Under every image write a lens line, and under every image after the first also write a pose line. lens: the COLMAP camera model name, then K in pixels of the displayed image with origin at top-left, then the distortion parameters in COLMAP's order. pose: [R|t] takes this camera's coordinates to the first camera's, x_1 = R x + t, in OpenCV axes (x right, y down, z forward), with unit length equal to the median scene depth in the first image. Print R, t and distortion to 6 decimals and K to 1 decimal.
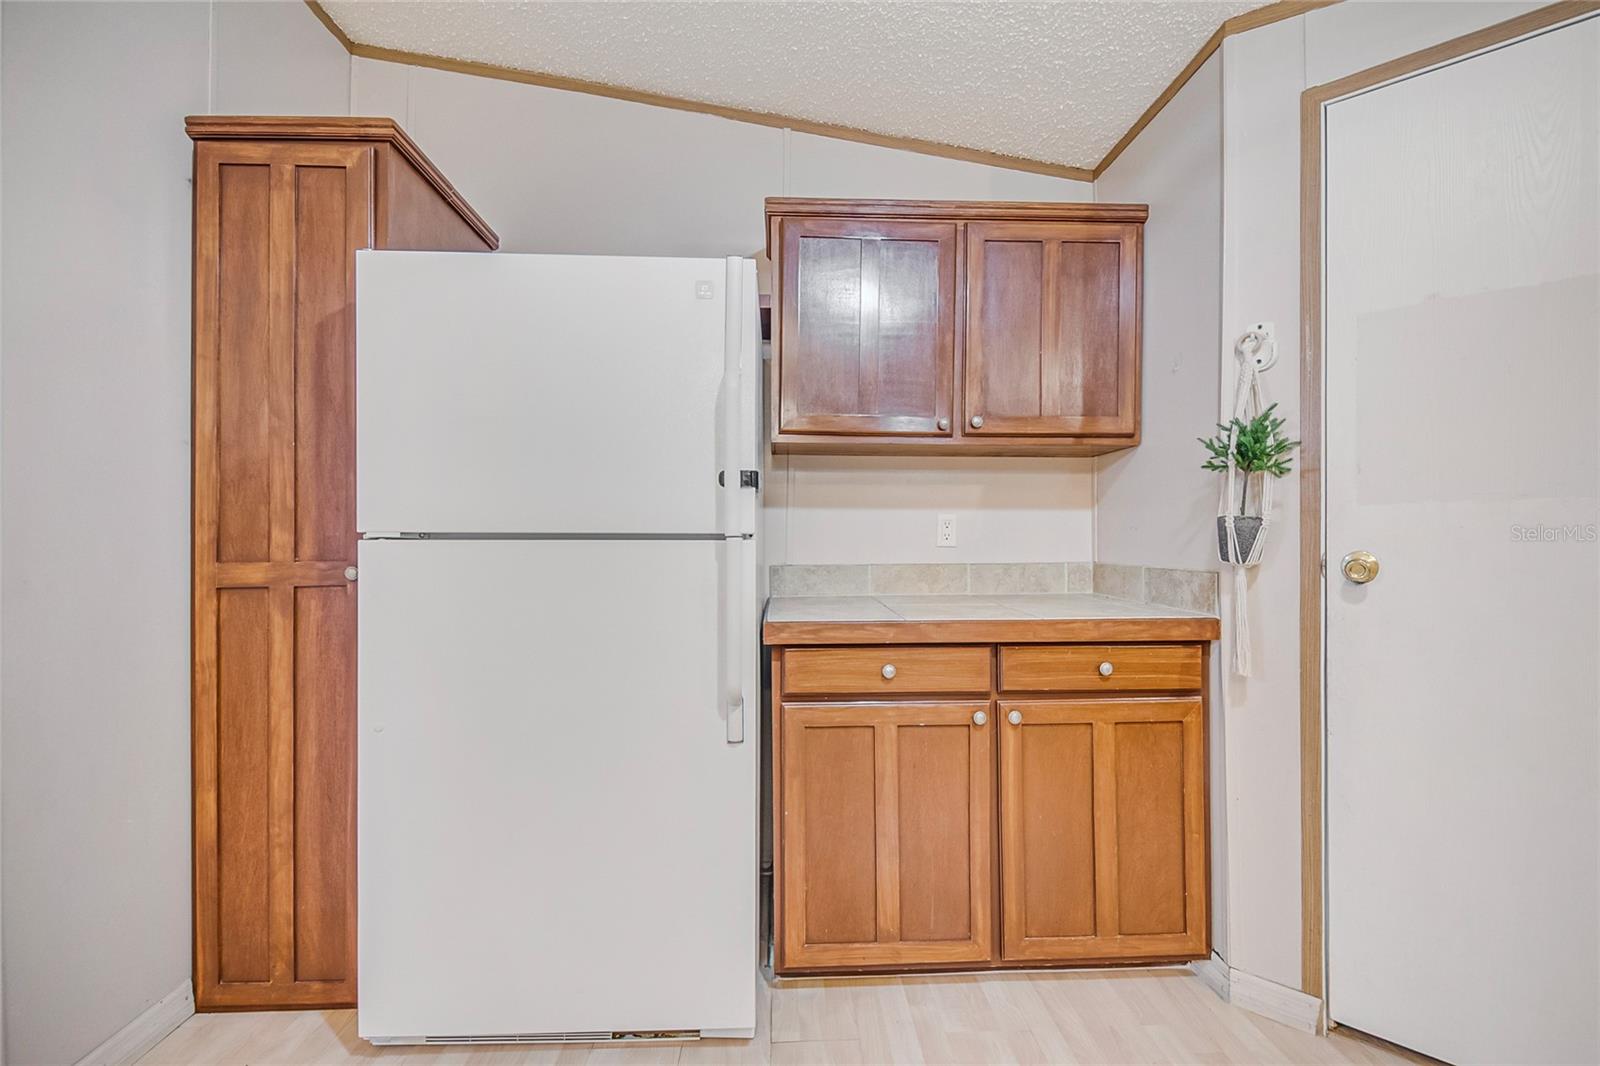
lens RADIAL K [[713.0, 0, 796.0], [0, 713.0, 530.9], [0, 0, 1]] dist [0.002010, -0.006253]
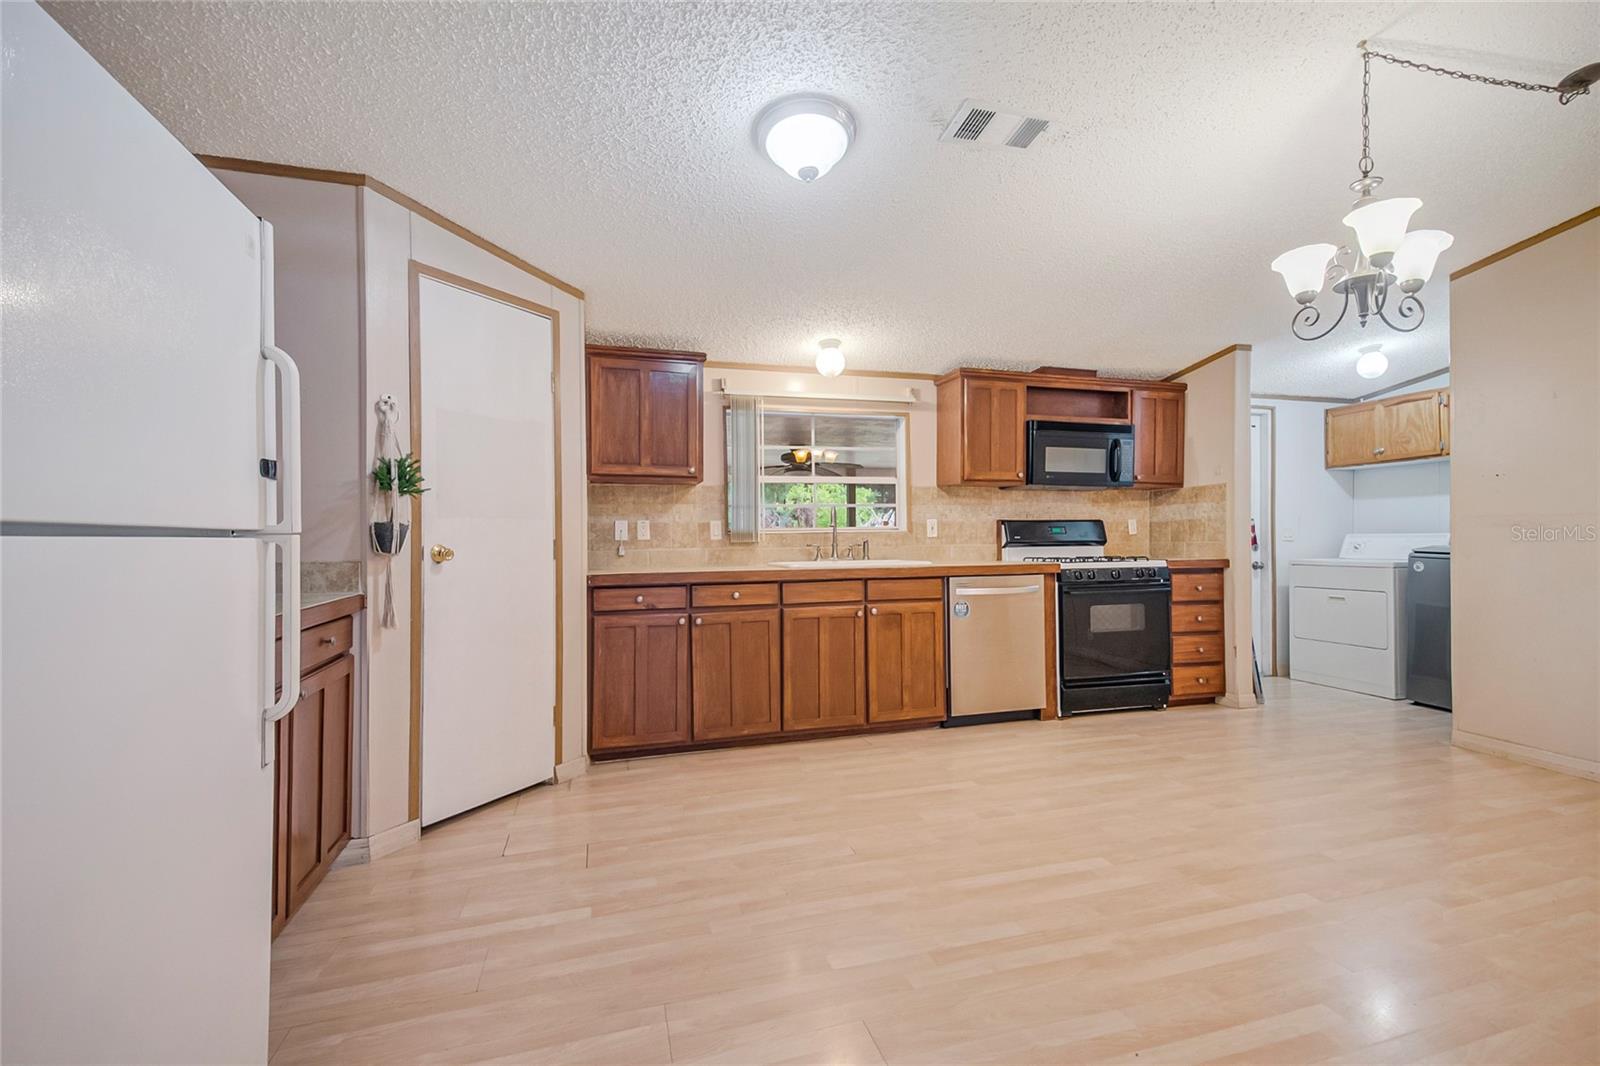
lens RADIAL K [[721.6, 0, 797.4], [0, 721.6, 537.5], [0, 0, 1]] dist [0.010501, -0.000603]
pose [[-0.243351, 0.003242, 0.969933, -1.044935], [0.004341, 0.999988, -0.002253, 0.018693], [-0.969929, 0.003662, -0.243362, 0.531829]]
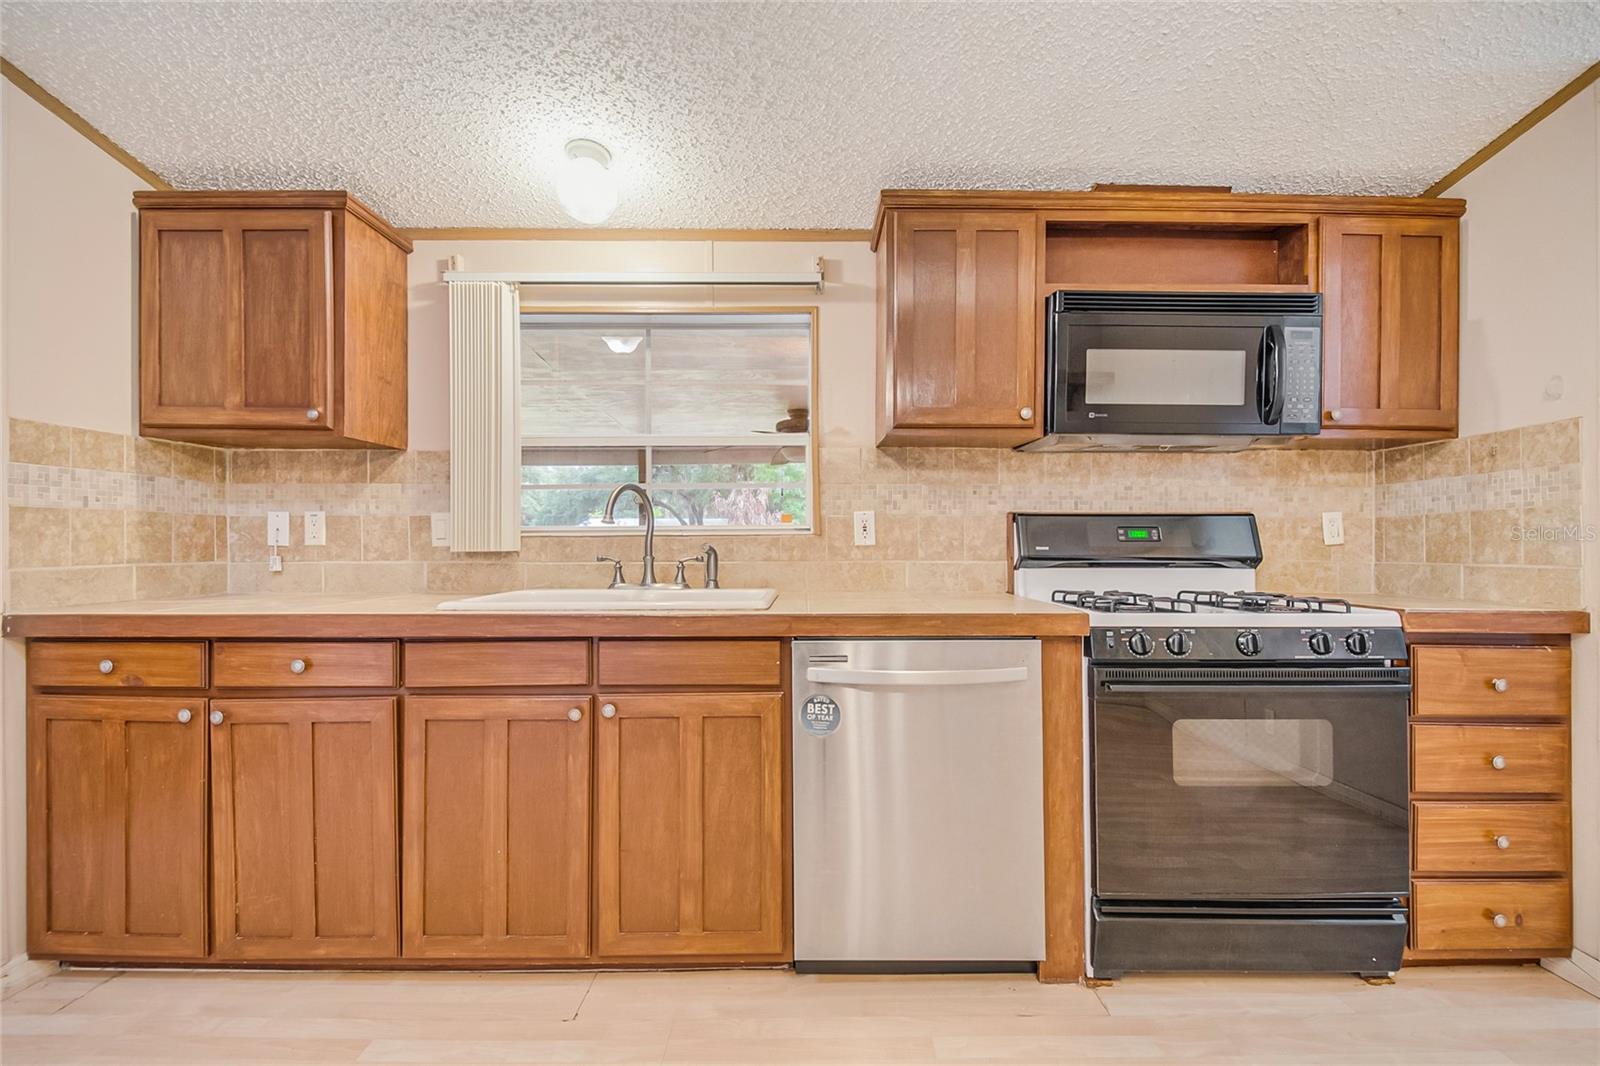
lens RADIAL K [[713.0, 0, 800.4], [0, 713.0, 536.7], [0, 0, 1]] dist [0.002010, -0.006253]
pose [[0.030817, 0.006710, 0.999503, 0.106441], [-0.005581, 0.999963, -0.006541, 0.005839], [-0.999509, -0.005376, 0.030854, -0.557476]]
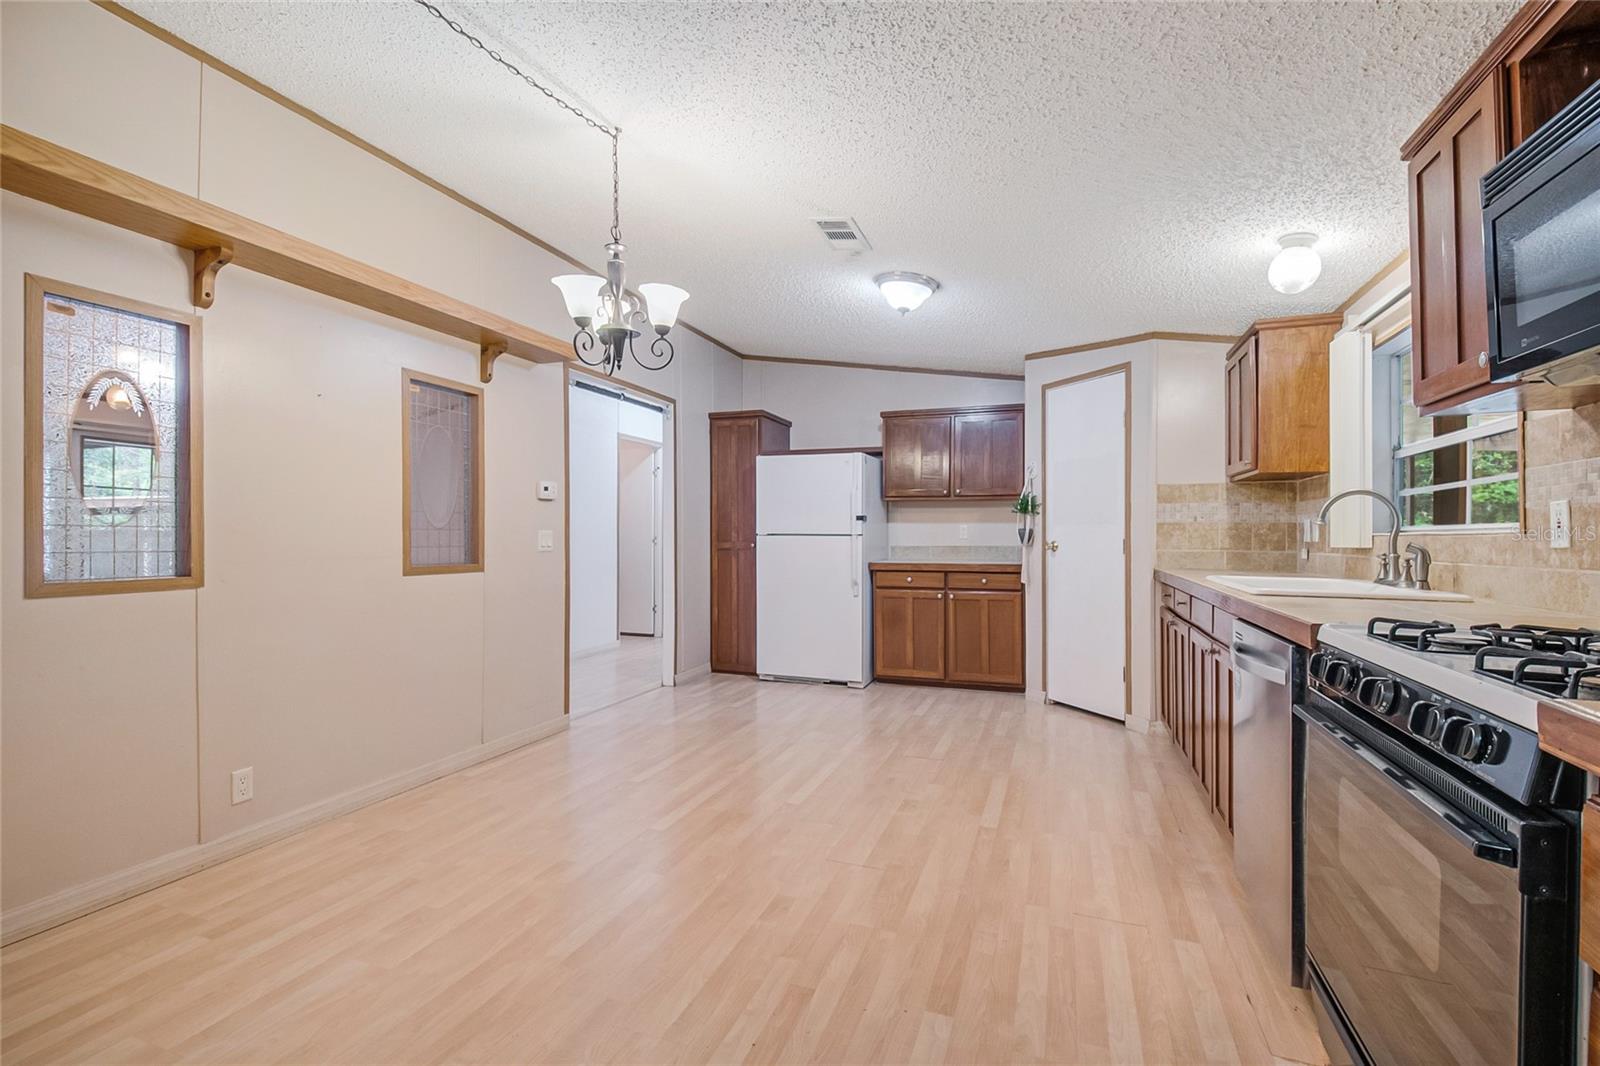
lens RADIAL K [[713.0, 0, 787.2], [0, 713.0, 532.4], [0, 0, 1]] dist [0.002010, -0.006253]
pose [[0.913083, 0.002476, -0.407766, 0.908409], [-0.001891, 0.999997, 0.001838, -0.008092], [0.407769, -0.000907, 0.913085, -2.022725]]
